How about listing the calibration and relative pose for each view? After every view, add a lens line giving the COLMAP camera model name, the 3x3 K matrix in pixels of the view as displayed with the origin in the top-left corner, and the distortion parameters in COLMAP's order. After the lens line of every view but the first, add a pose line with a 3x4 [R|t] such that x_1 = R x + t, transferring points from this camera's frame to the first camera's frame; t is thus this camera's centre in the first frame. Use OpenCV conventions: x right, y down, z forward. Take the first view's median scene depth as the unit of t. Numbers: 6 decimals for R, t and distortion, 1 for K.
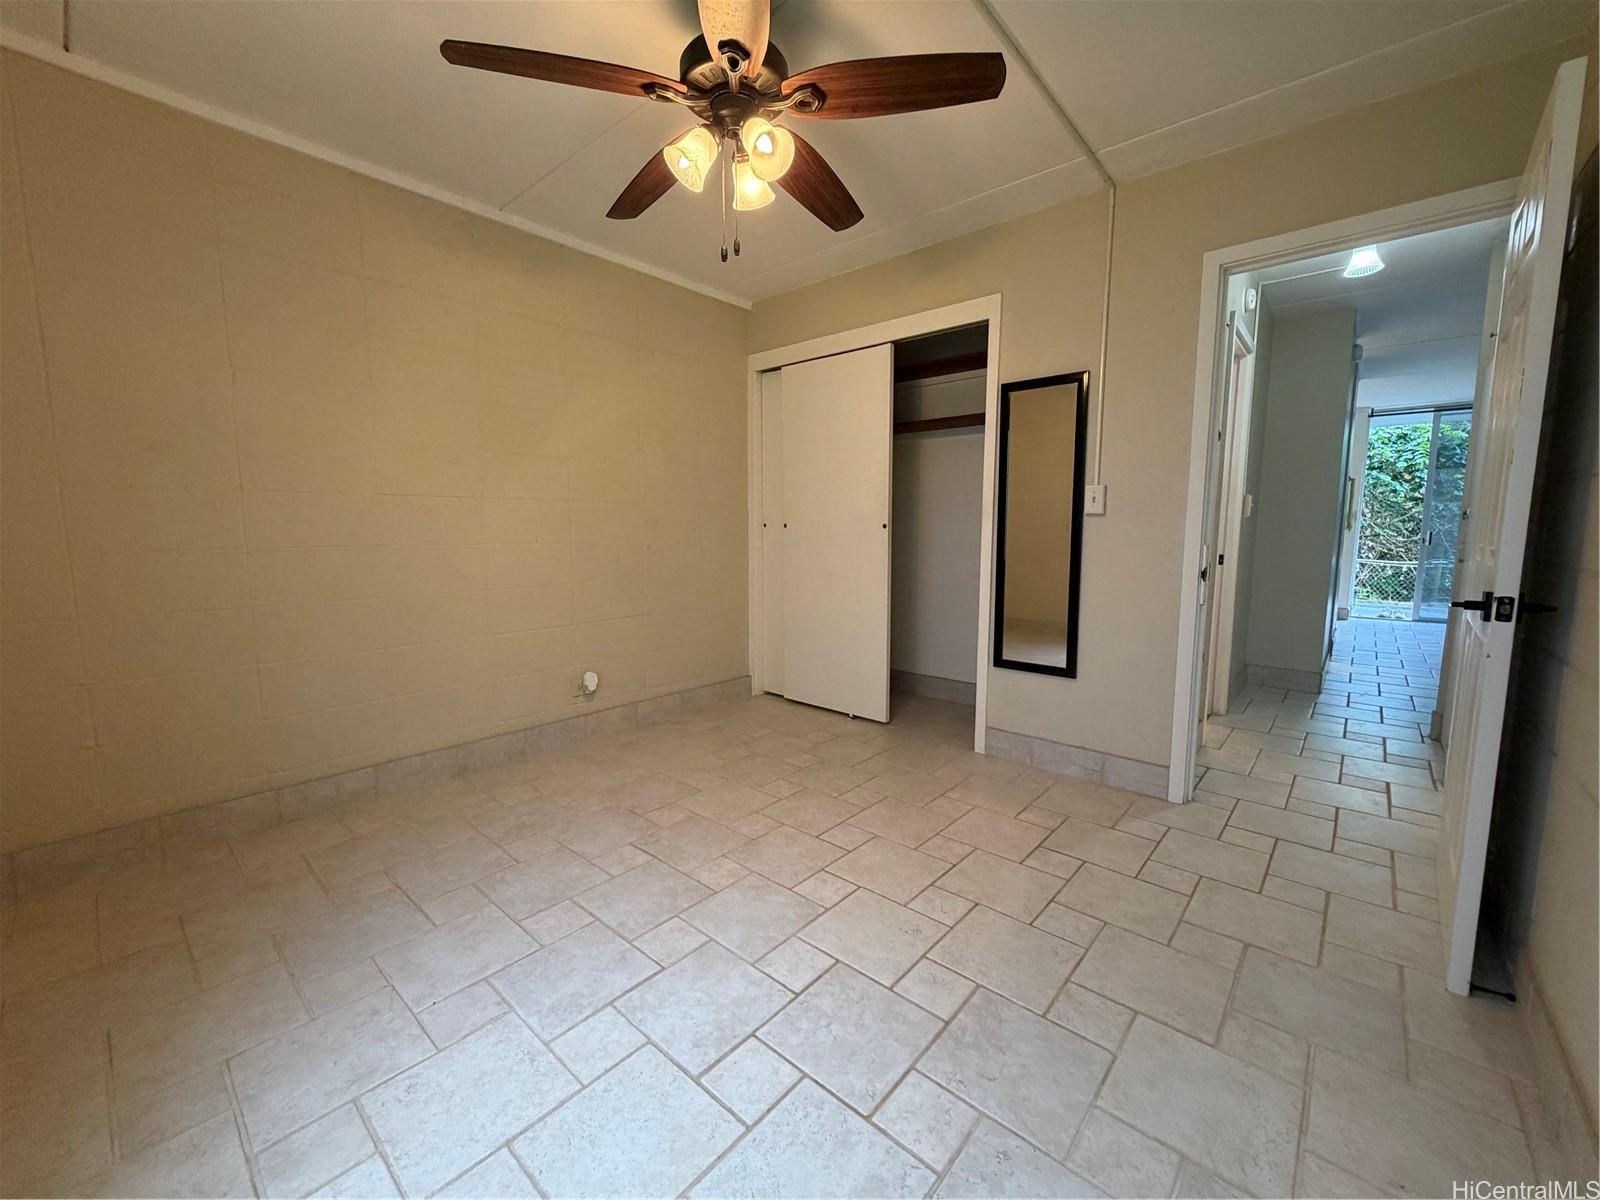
lens RADIAL K [[639.2, 0, 804.2], [0, 639.2, 598.4], [0, 0, 1]] dist [-0.000441, 0.000350]
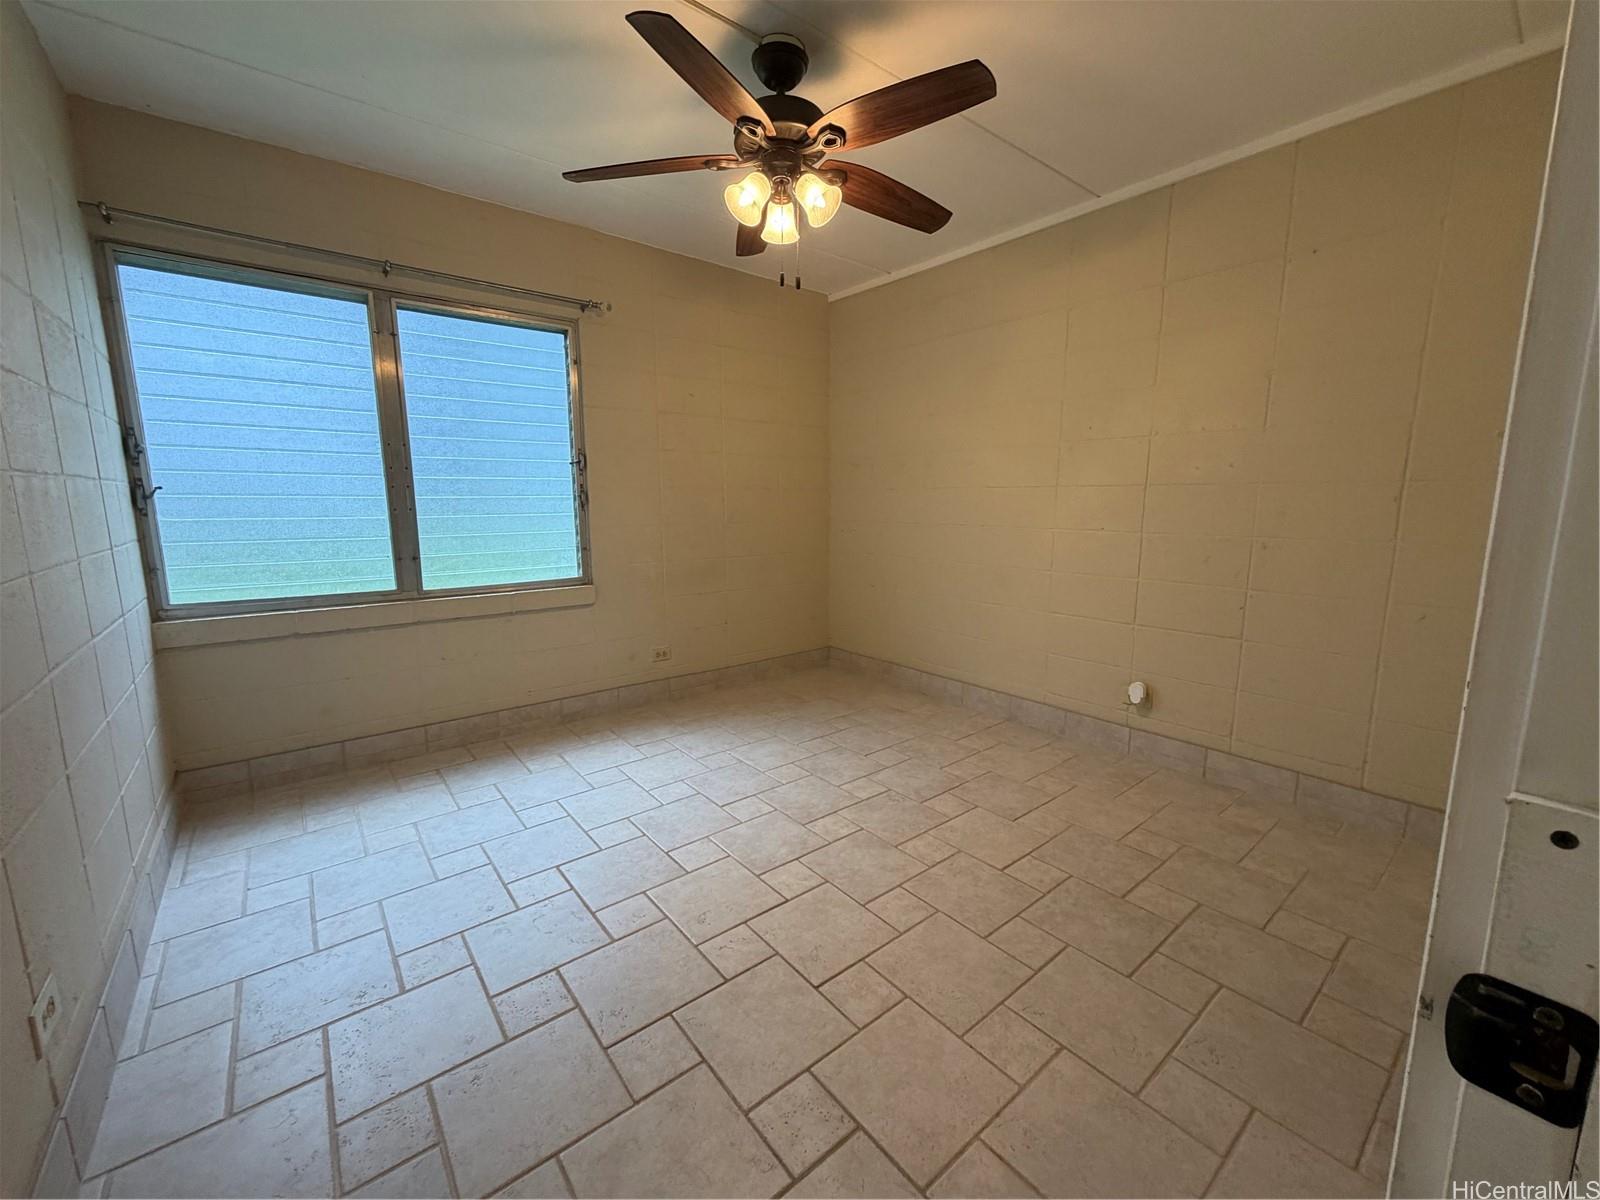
lens RADIAL K [[639.2, 0, 804.2], [0, 639.2, 598.4], [0, 0, 1]] dist [-0.000441, 0.000350]
pose [[-0.168170, 0.151484, -0.974049, 0.843612], [-0.110424, 0.979008, 0.171320, -0.140263], [0.979554, 0.136369, -0.147912, 0.983271]]
